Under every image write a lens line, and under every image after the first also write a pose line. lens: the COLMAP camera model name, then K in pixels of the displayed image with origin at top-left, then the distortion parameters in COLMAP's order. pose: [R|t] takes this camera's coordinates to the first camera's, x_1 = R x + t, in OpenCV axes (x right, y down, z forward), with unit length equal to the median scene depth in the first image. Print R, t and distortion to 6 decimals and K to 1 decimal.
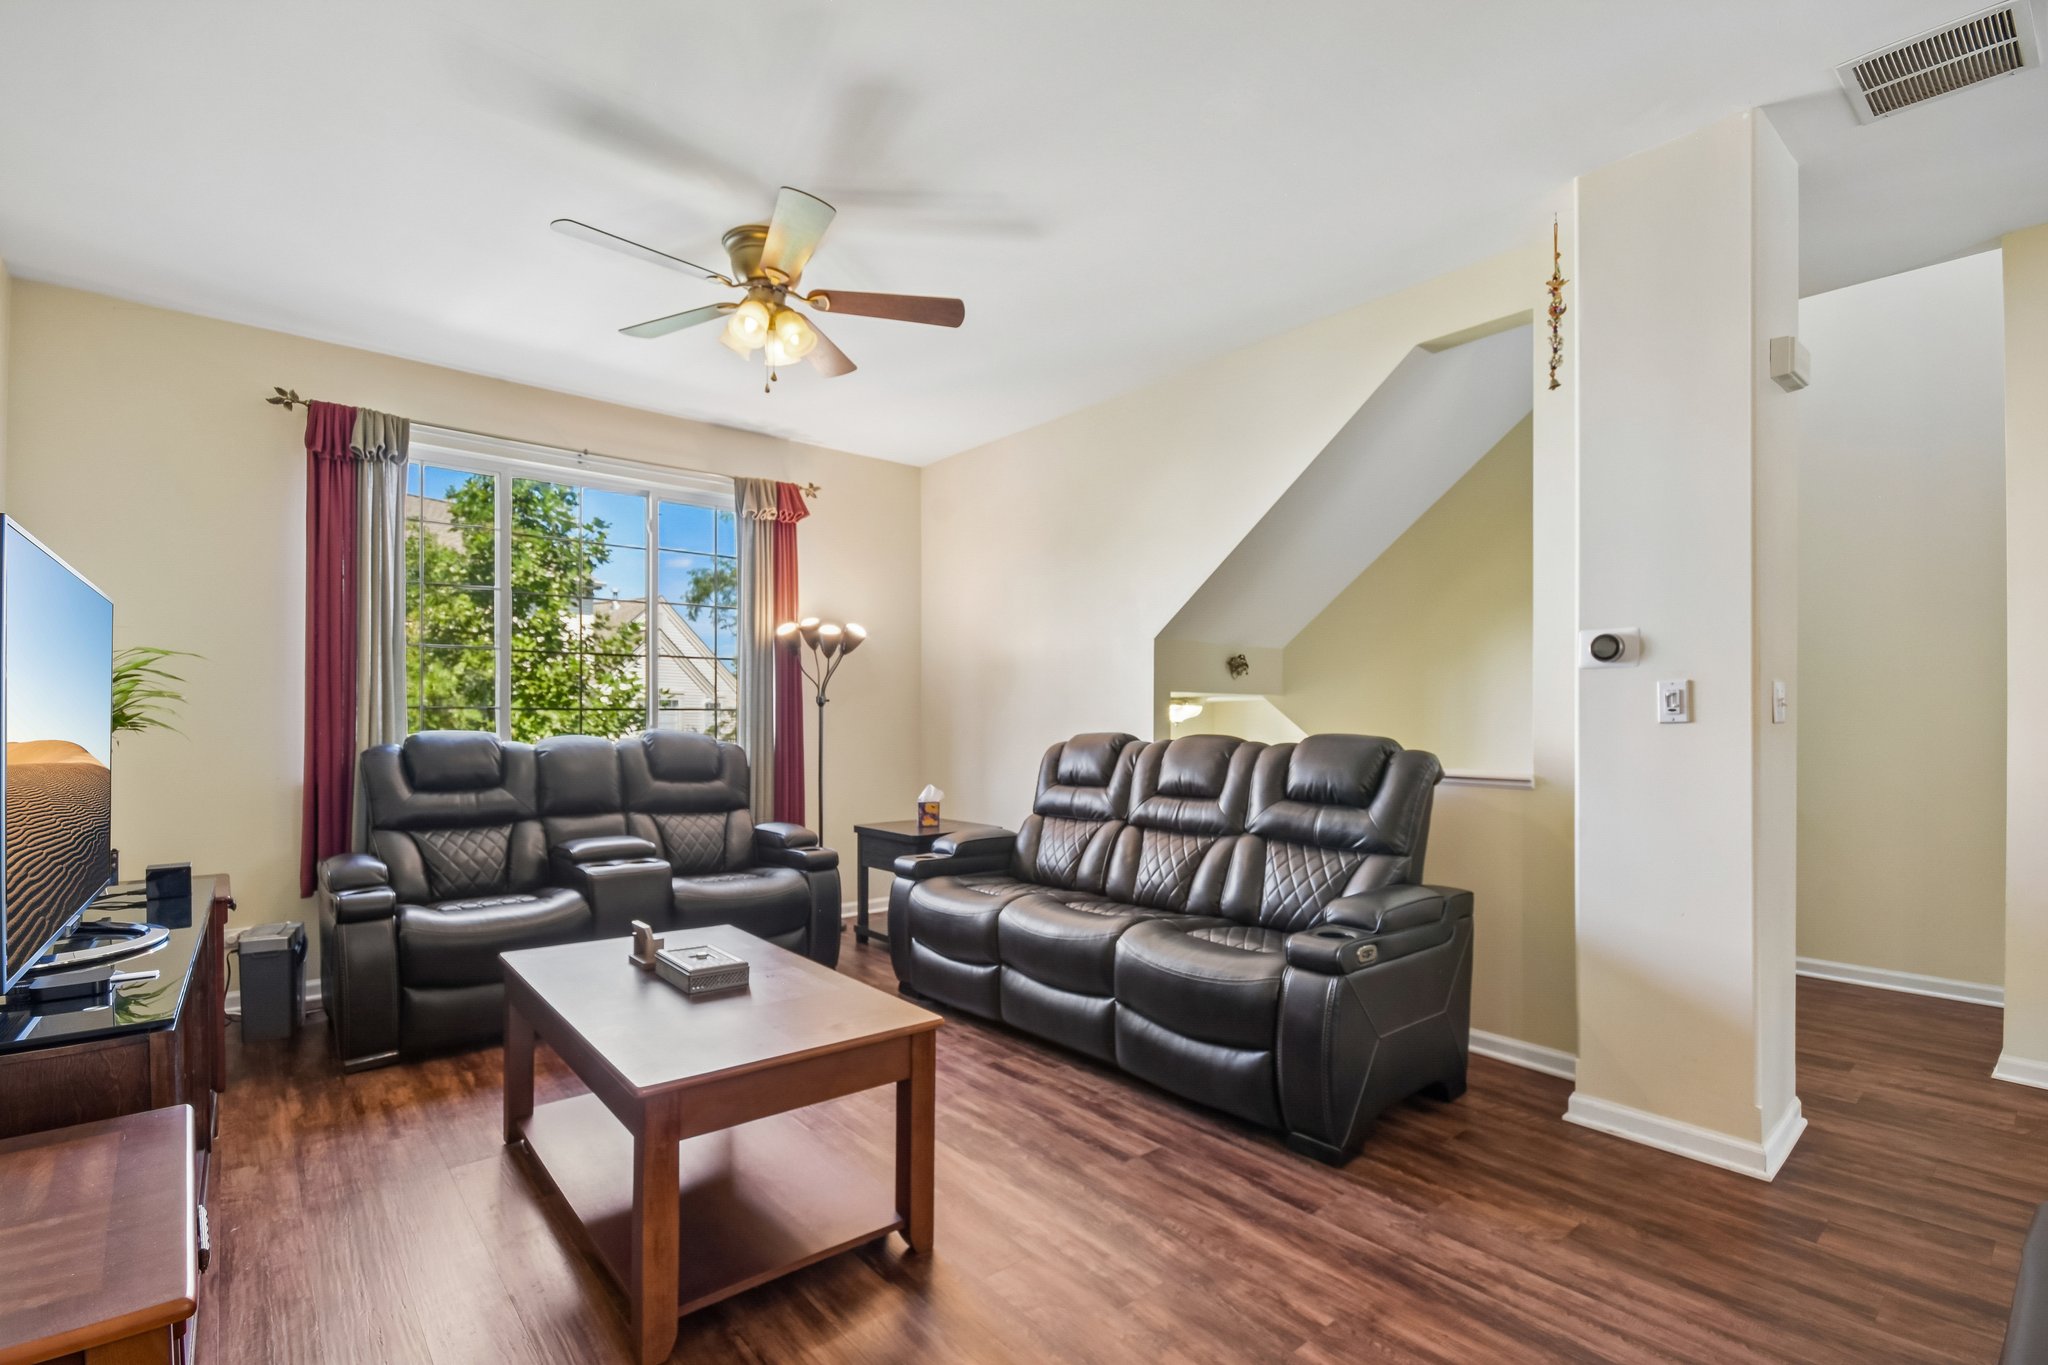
lens RADIAL K [[927.7, 0, 1008.5], [0, 927.7, 714.9], [0, 0, 1]] dist [0.000071, -0.003590]
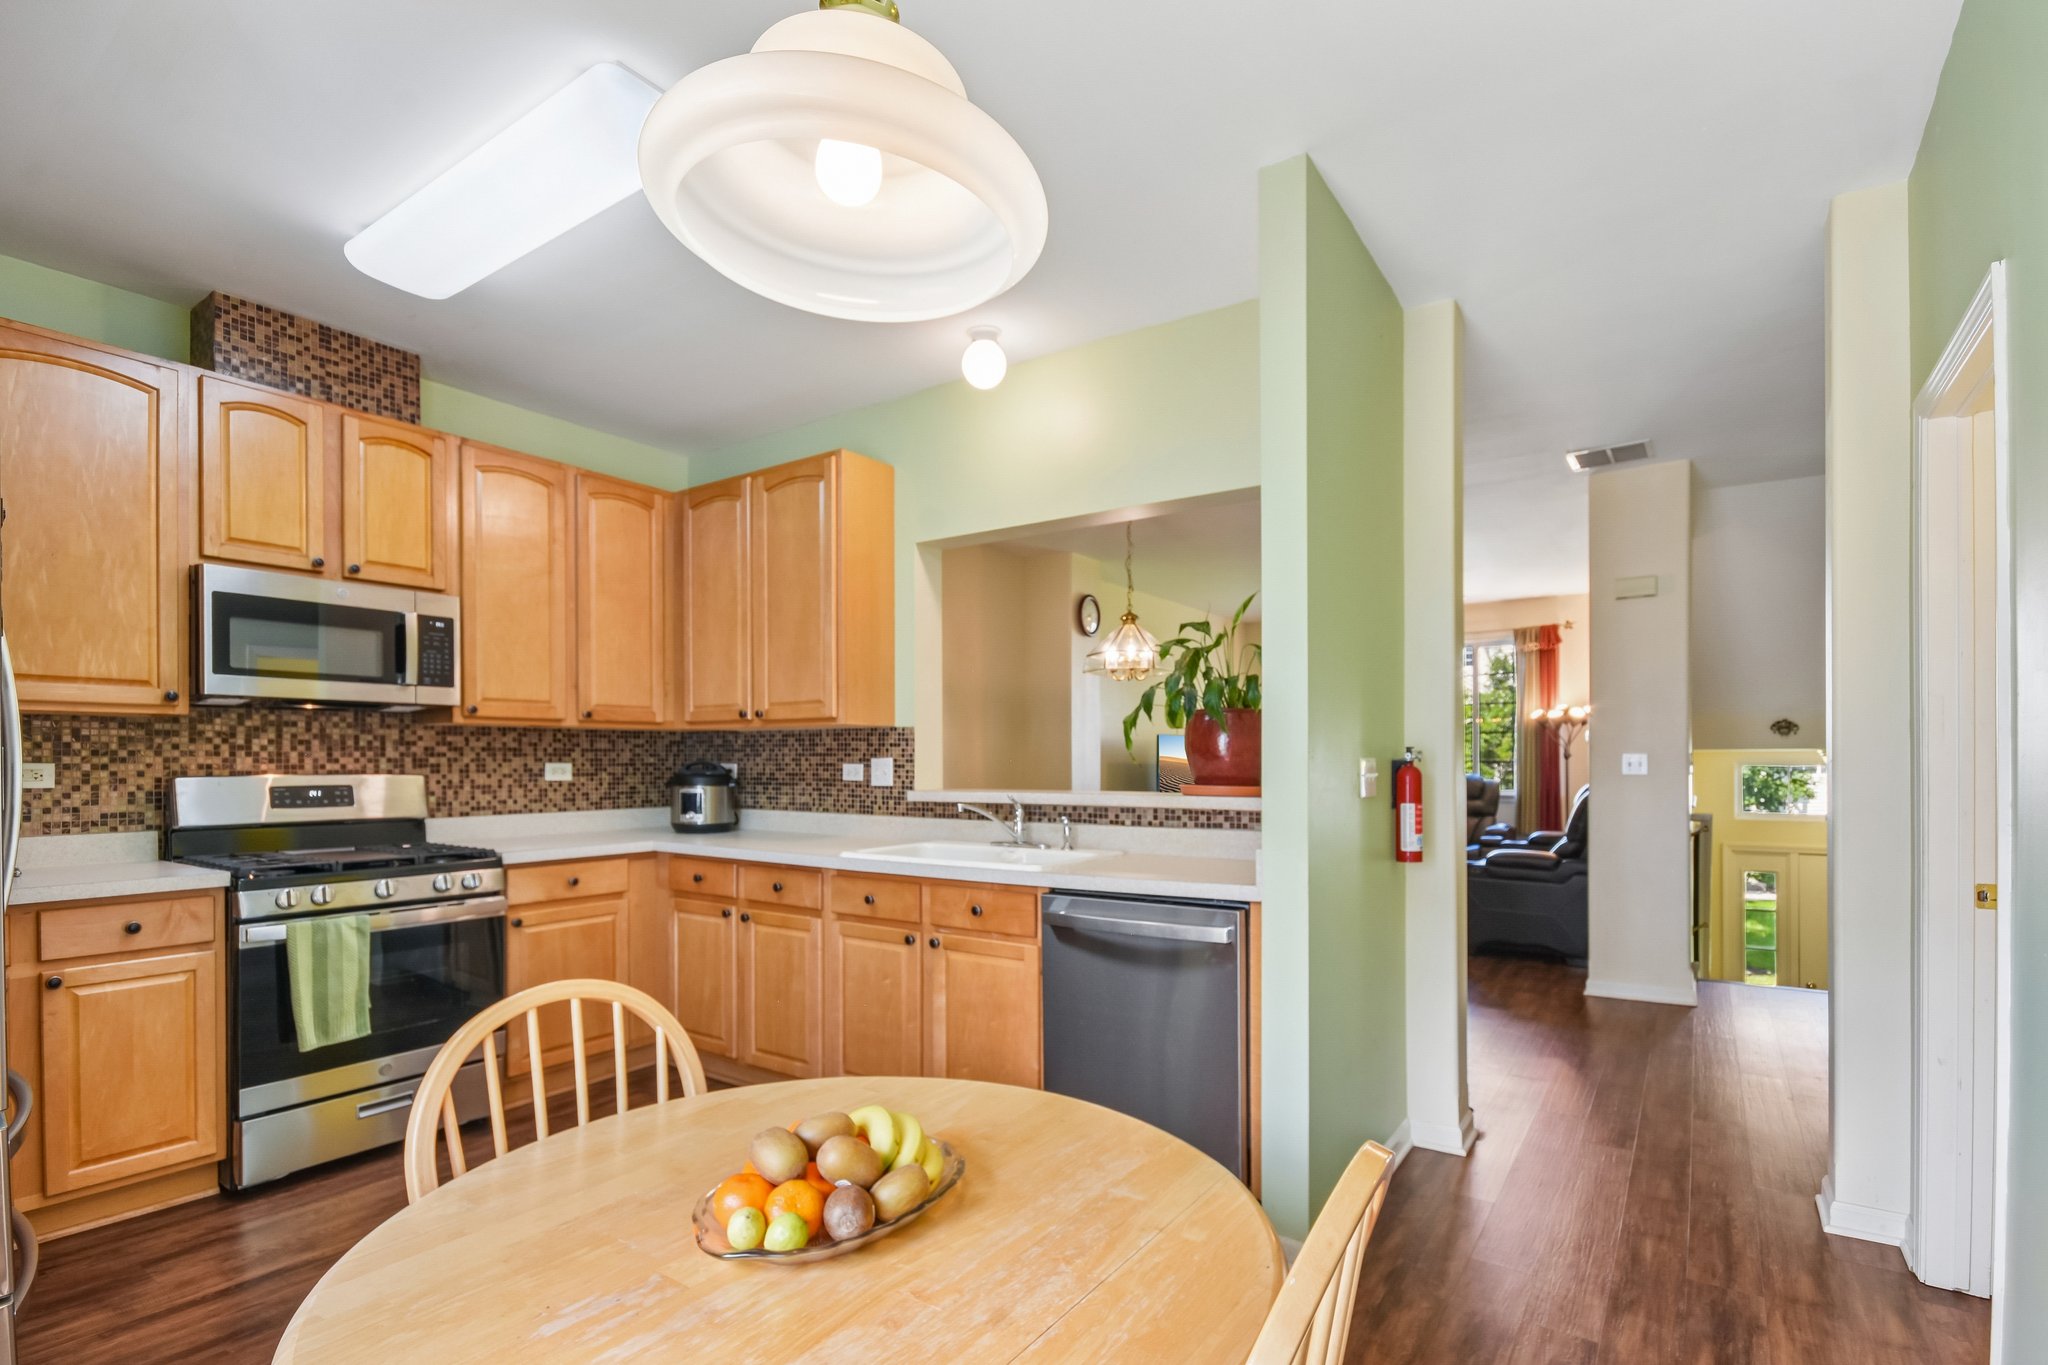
lens RADIAL K [[969.6, 0, 1021.0], [0, 969.6, 763.1], [0, 0, 1]] dist [0.002996, -0.001369]
pose [[0.264699, 0.003955, -0.964323, 1.525416], [0.008269, 0.999946, 0.006371, -0.027562], [0.964296, -0.009660, 0.264652, -0.478630]]
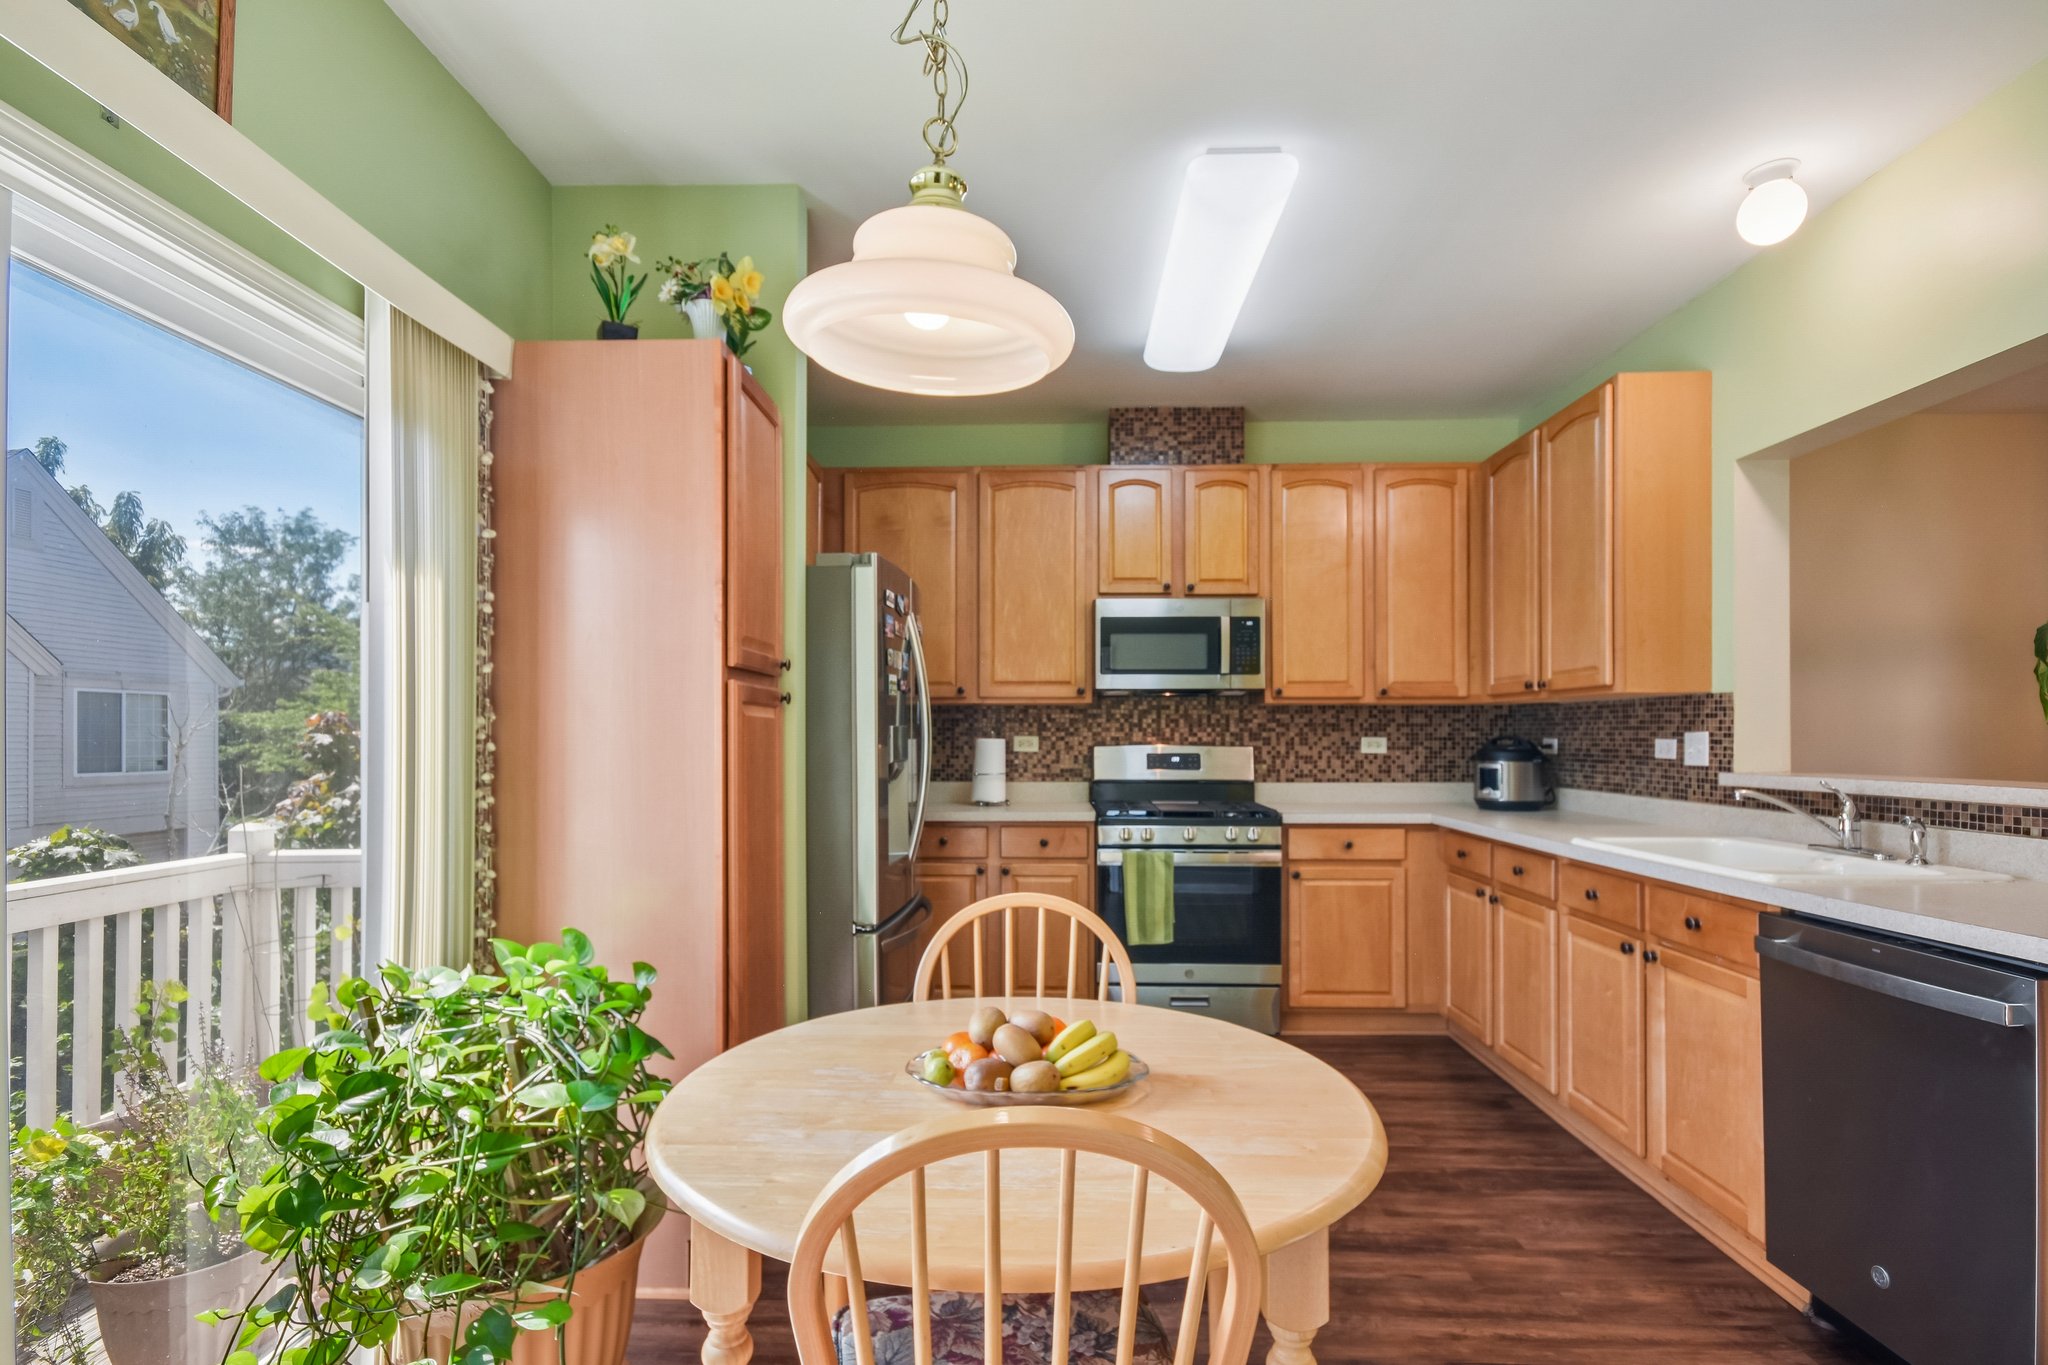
lens RADIAL K [[983.4, 0, 1034.1], [0, 983.4, 731.3], [0, 0, 1]] dist [0.001669, -0.000101]
pose [[-0.660048, -0.002758, -0.751219, 1.512680], [0.006233, 0.999939, -0.009148, -0.023957], [0.751198, -0.010721, -0.659990, -0.227790]]
